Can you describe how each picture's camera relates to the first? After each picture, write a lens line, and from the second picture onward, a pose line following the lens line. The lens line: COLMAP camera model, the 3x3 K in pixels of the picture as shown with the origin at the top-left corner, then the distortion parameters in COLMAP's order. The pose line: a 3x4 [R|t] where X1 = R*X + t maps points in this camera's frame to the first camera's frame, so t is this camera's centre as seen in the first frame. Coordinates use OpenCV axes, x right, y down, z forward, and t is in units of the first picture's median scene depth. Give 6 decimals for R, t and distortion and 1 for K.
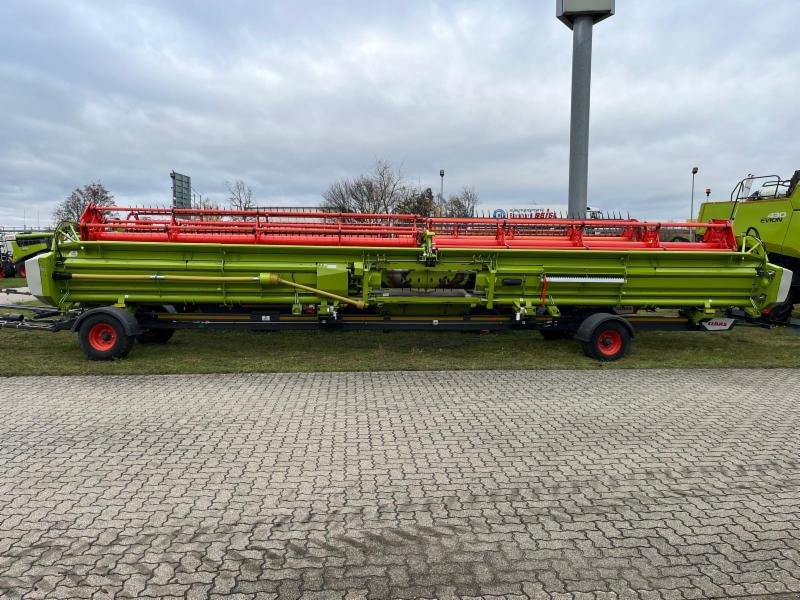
lens RADIAL K [[600.1, 0, 397.9], [0, 600.1, 302.3], [0, 0, 1]] dist [0.092836, -0.126927]
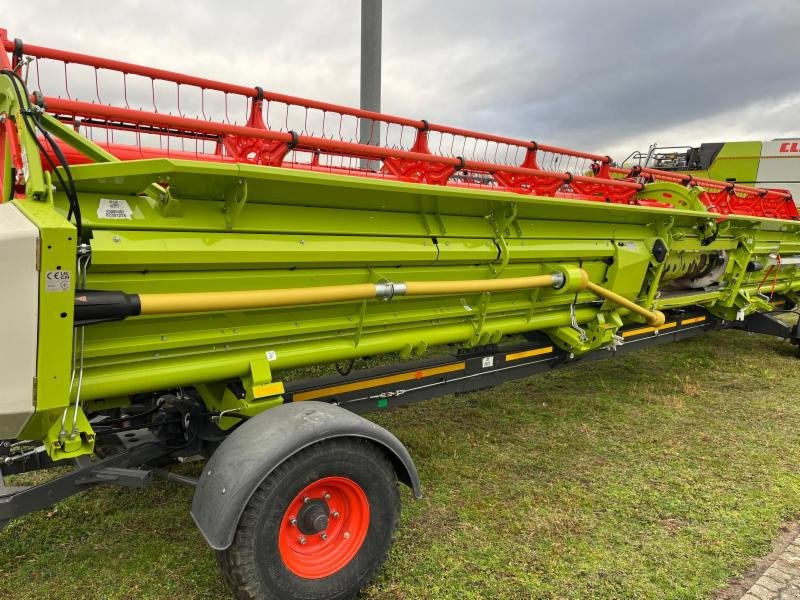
lens RADIAL K [[600.1, 0, 397.9], [0, 600.1, 302.3], [0, 0, 1]] dist [0.092836, -0.126927]
pose [[0.785316, -0.067544, 0.615399, -0.584970], [0.036015, 0.997331, 0.063505, -0.053796], [-0.618046, -0.027708, 0.785653, 0.726544]]
